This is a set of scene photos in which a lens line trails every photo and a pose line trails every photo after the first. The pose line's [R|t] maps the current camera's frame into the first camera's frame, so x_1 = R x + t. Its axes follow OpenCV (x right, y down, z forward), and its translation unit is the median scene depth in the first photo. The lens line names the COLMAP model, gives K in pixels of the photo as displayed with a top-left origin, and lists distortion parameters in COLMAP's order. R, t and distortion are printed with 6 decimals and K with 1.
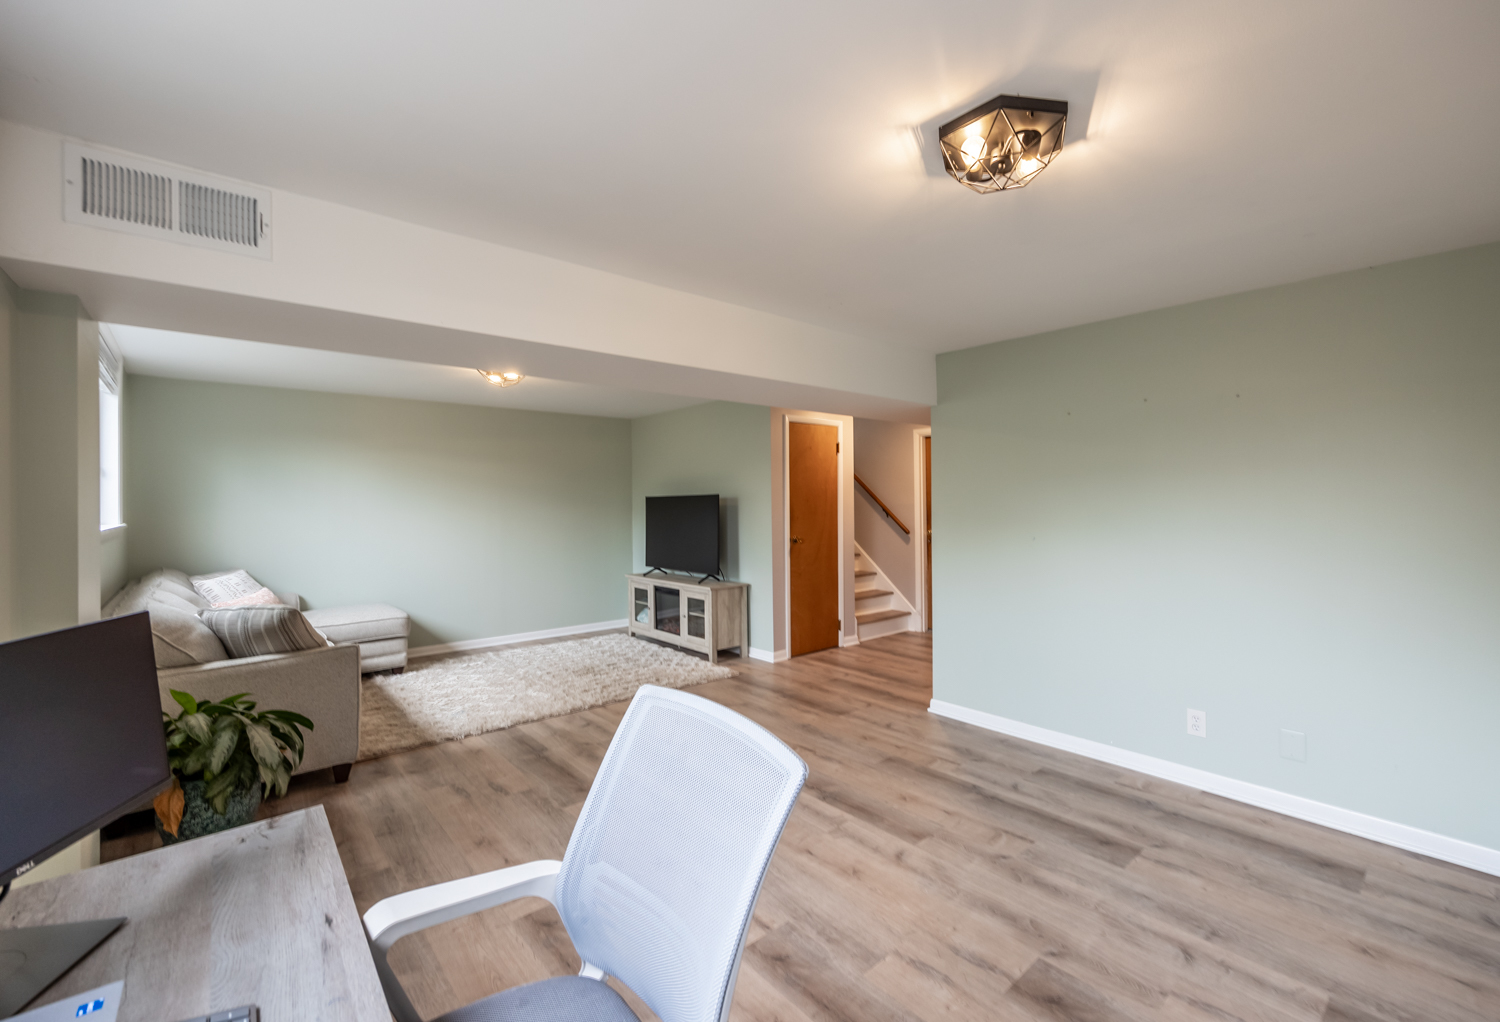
lens RADIAL K [[630.1, 0, 781.2], [0, 630.1, 491.1], [0, 0, 1]] dist [0.000942, 0.000121]
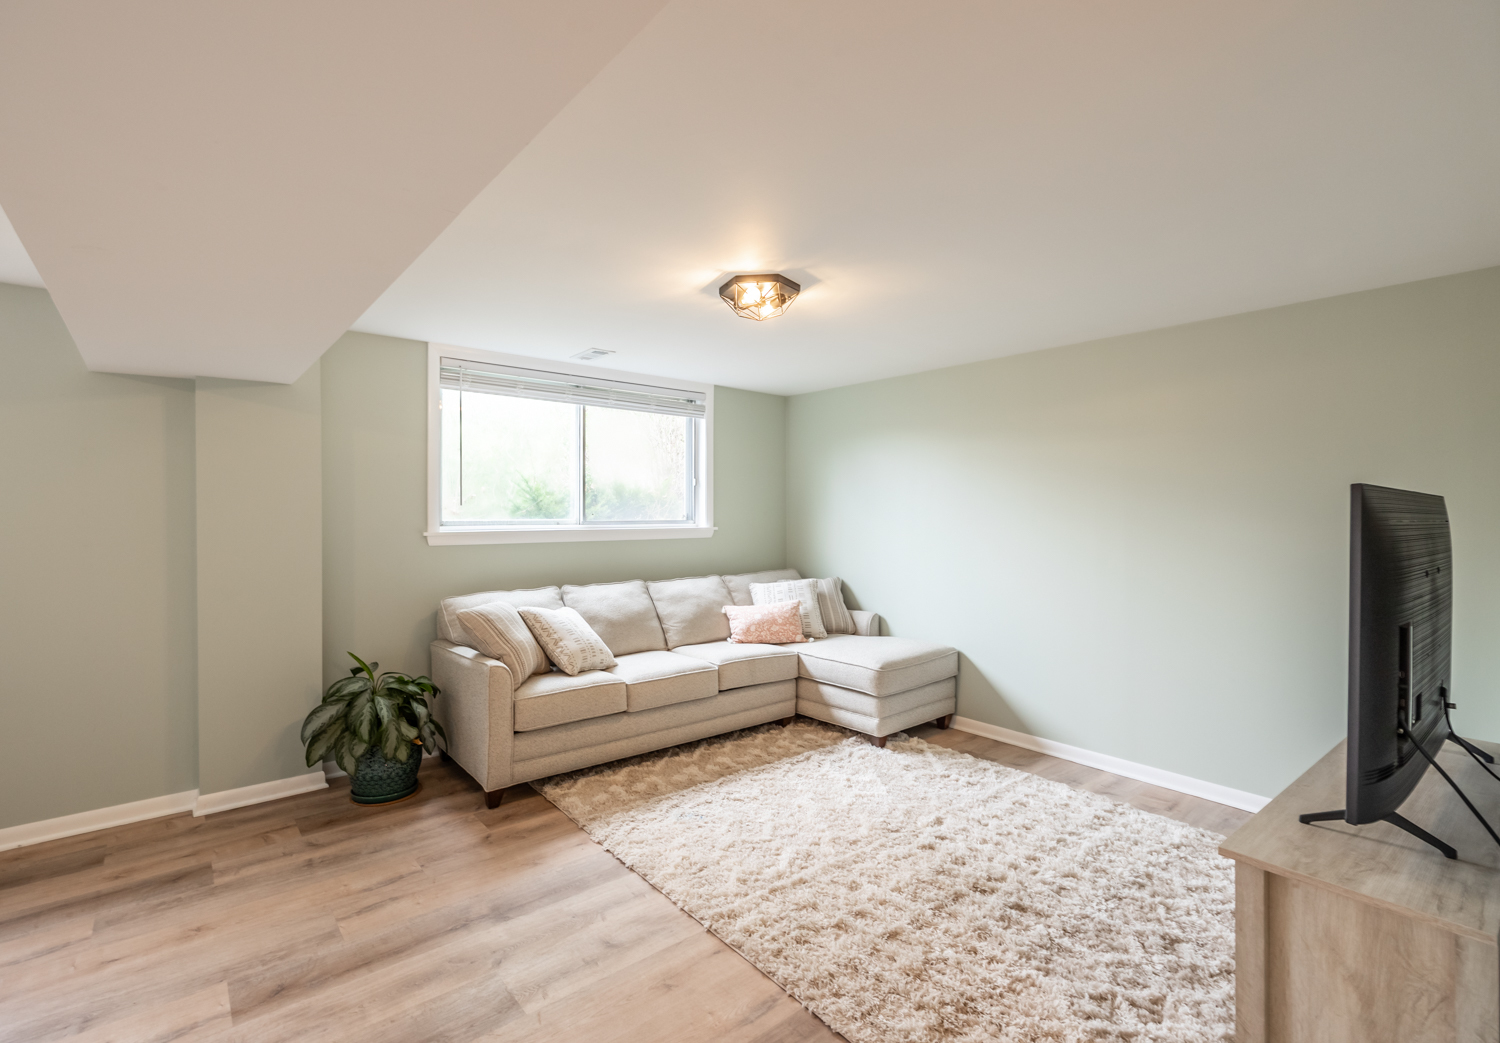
lens RADIAL K [[682.6, 0, 742.6], [0, 682.6, 497.2], [0, 0, 1]] dist [0.000206, -0.000720]
pose [[-0.032853, -0.013275, -0.999372, 0.254740], [0.012171, 0.999832, -0.013681, 0.015636], [0.999386, -0.012613, -0.032686, 1.157057]]
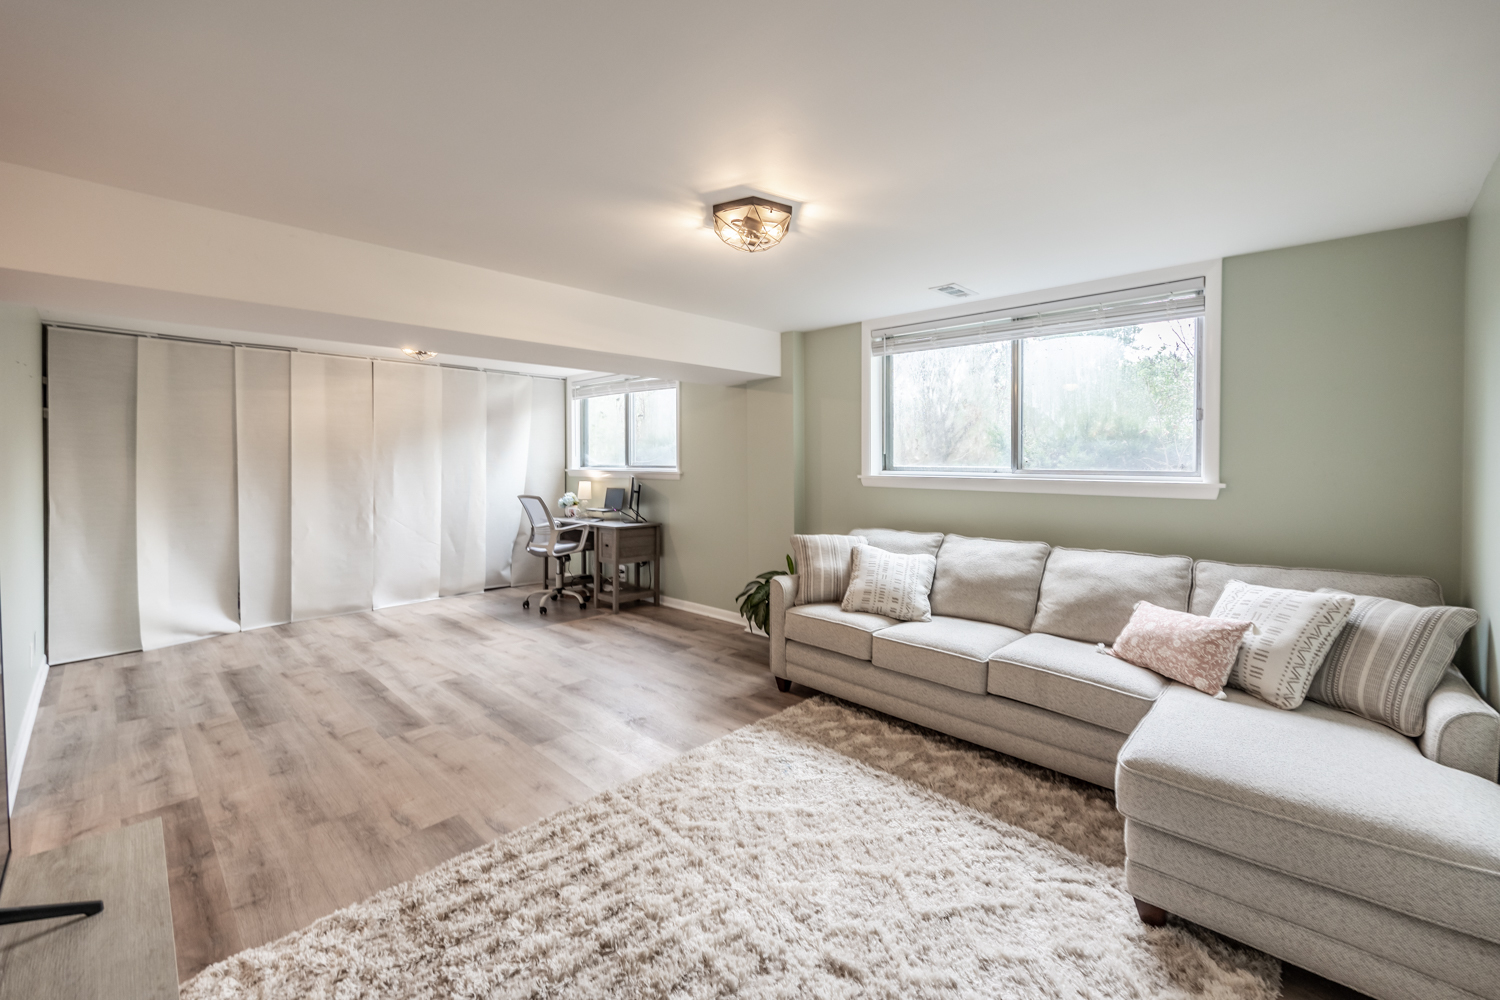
lens RADIAL K [[629.6, 0, 764.7], [0, 629.6, 458.3], [0, 0, 1]] dist [-0.000013, 0.000039]
pose [[-0.996448, 0.008291, -0.083801, -0.461122], [0.009254, 0.999895, -0.011115, 0.027484], [0.083700, -0.011851, -0.996421, 1.795673]]
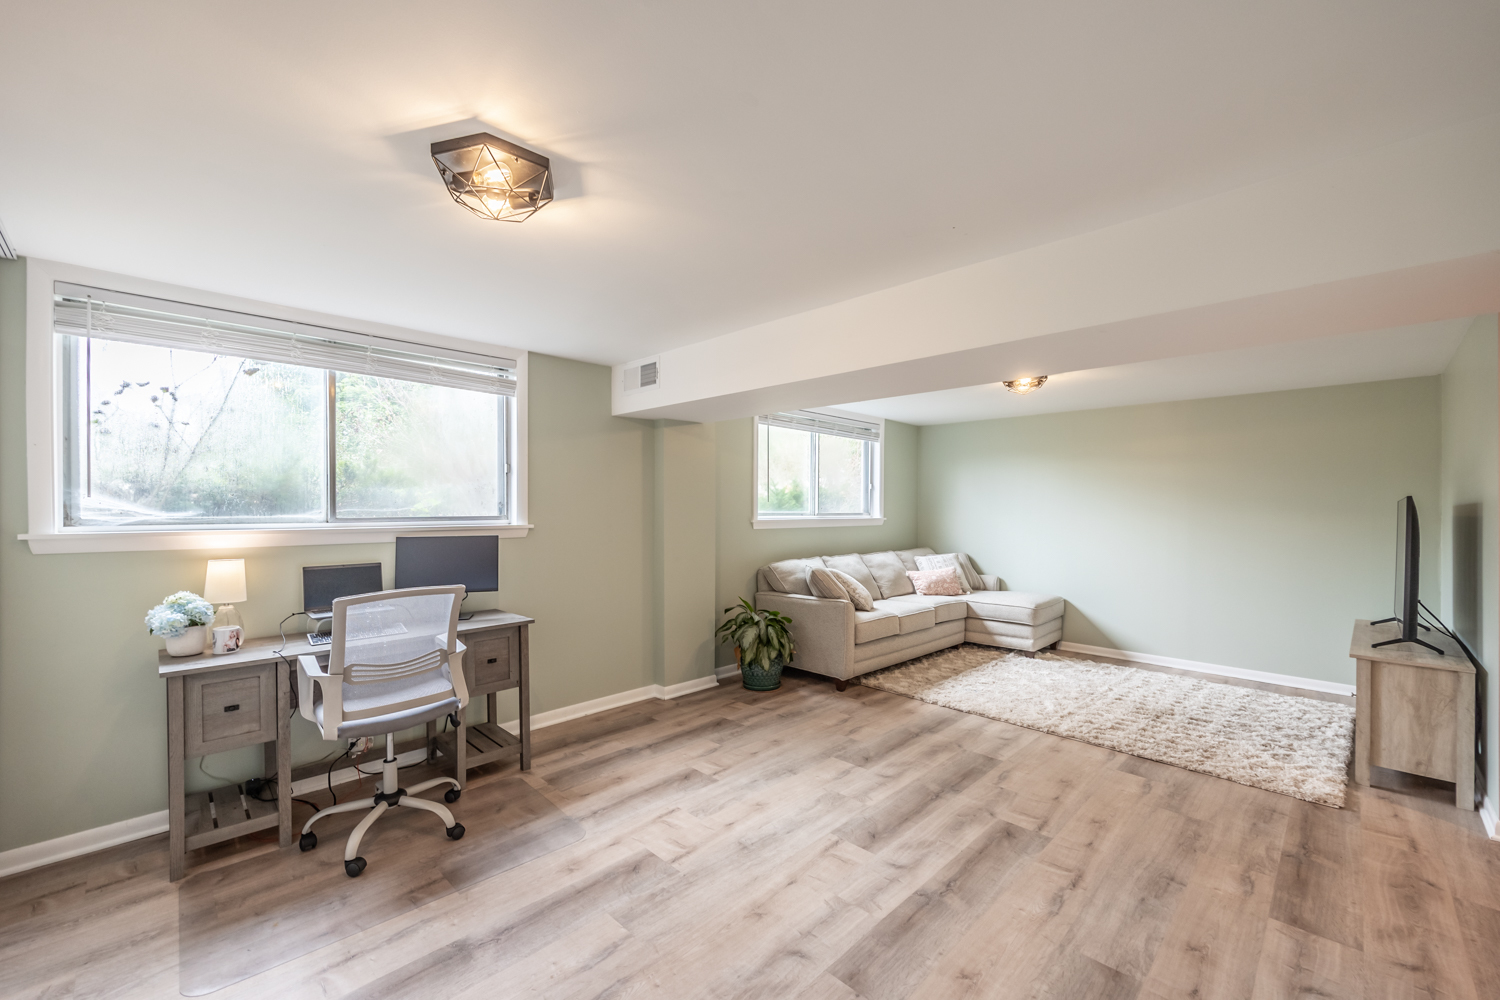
lens RADIAL K [[607.3, 0, 753.2], [0, 607.3, 500.3], [0, 0, 1]] dist [-0.000419, 0.000039]
pose [[0.065336, -0.004733, -0.997852, 0.602210], [0.008690, 0.999954, -0.004174, 0.009447], [0.997825, -0.008399, 0.065374, 0.574462]]
